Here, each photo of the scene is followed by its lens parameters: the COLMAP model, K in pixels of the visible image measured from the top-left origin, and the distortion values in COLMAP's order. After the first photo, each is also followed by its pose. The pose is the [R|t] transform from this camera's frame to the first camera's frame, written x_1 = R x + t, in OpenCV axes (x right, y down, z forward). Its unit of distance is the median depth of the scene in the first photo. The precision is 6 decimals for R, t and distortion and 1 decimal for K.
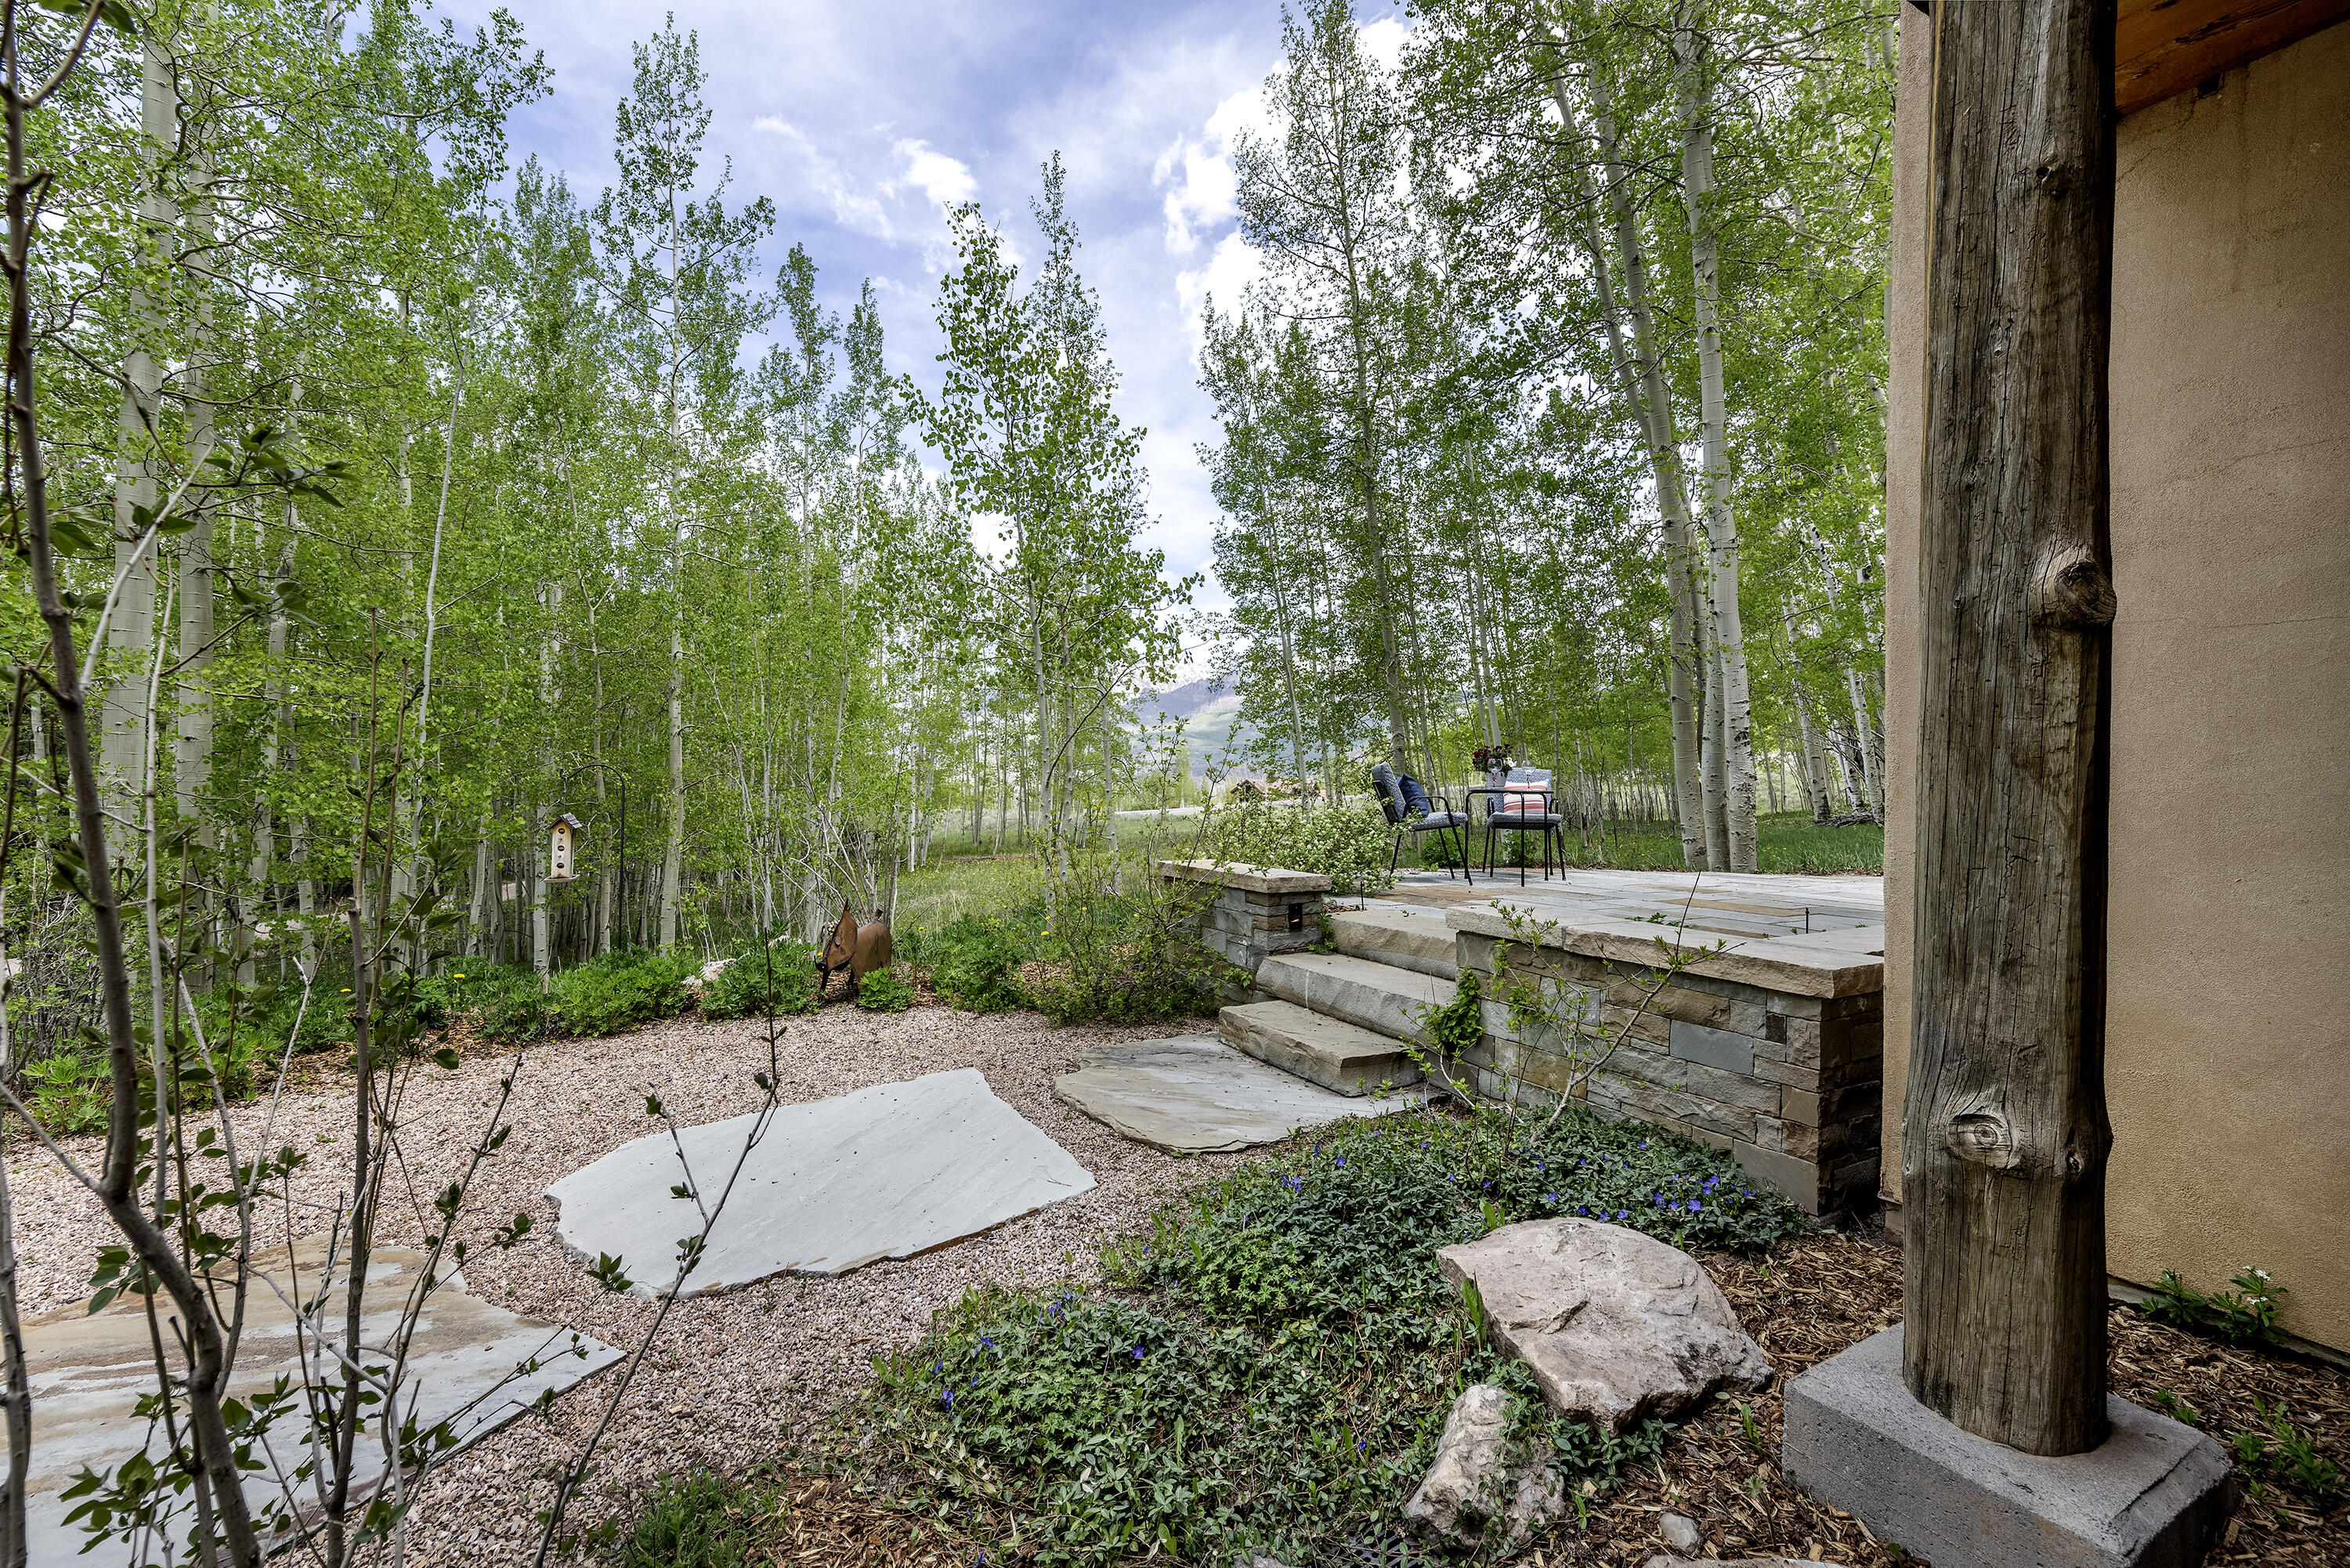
lens RADIAL K [[992.6, 0, 1175.0], [0, 992.6, 784.0], [0, 0, 1]] dist [0.000564, -0.000045]
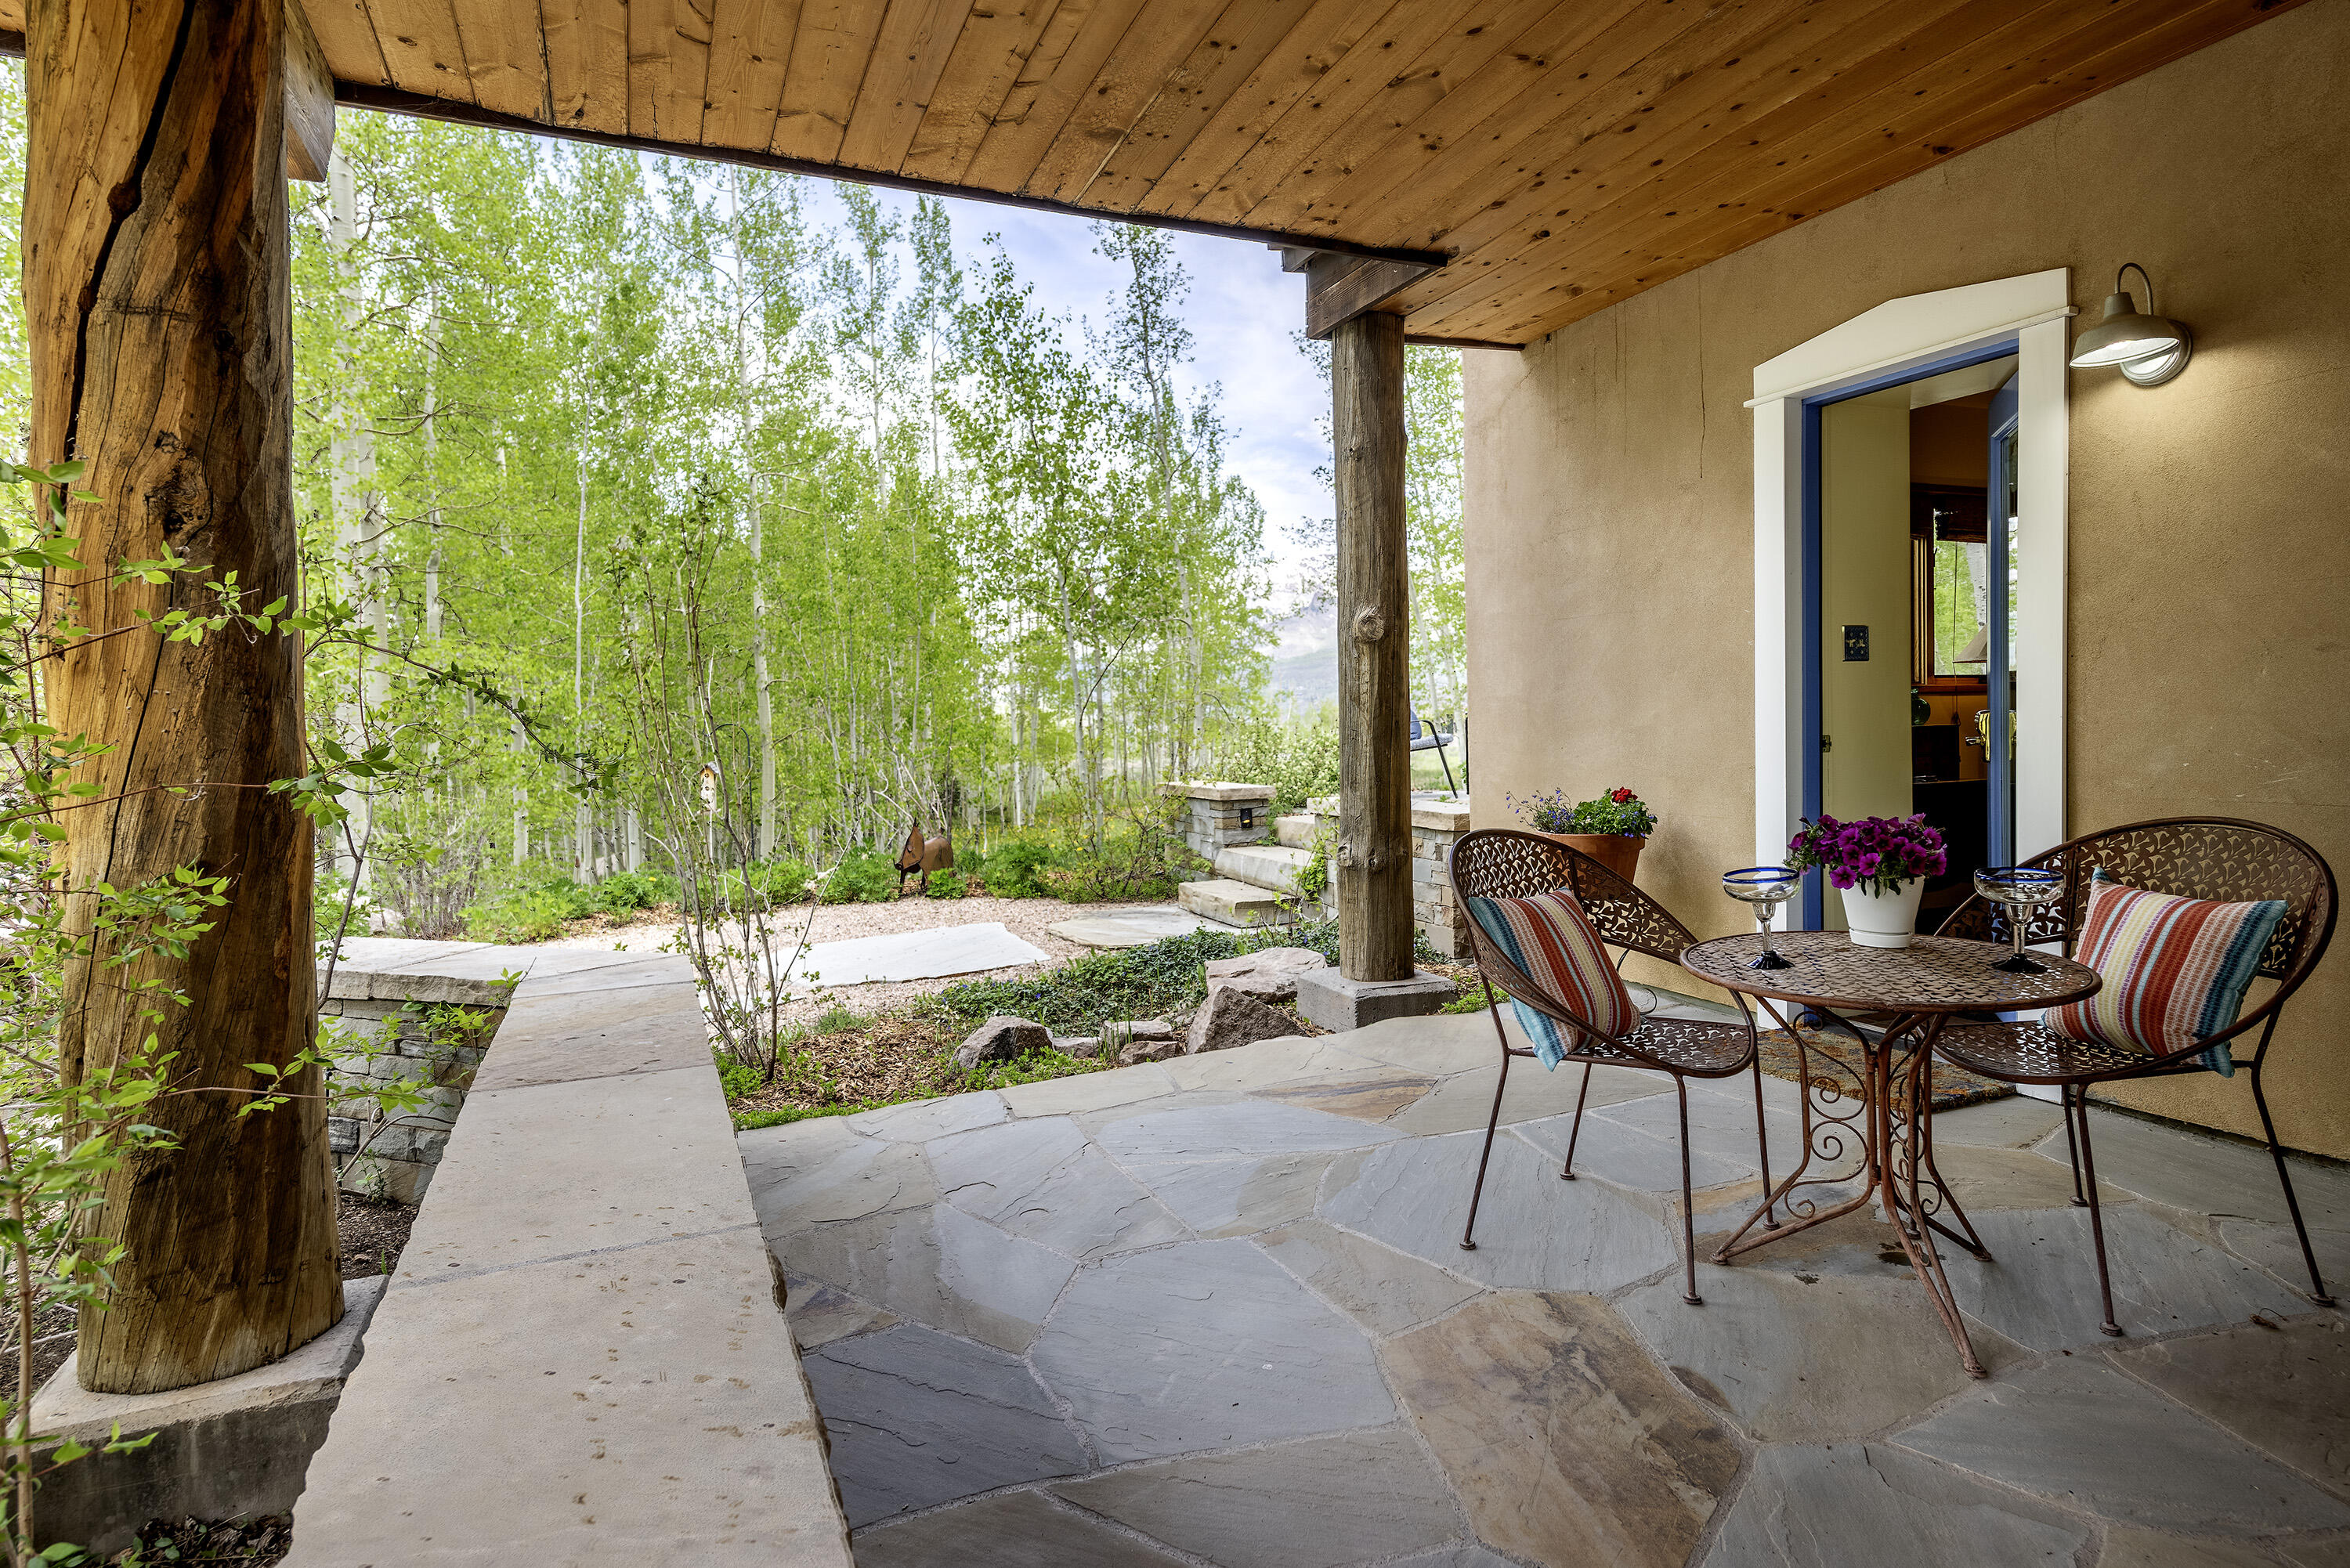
lens RADIAL K [[1263.5, 0, 1175.0], [0, 1263.5, 784.0], [0, 0, 1]] dist [-0.000188, 0.000206]
pose [[0.989333, -0.035132, -0.141369, 0.205724], [0.042162, 0.998003, 0.047038, 0.005197], [0.139434, -0.052497, 0.988839, -0.504235]]
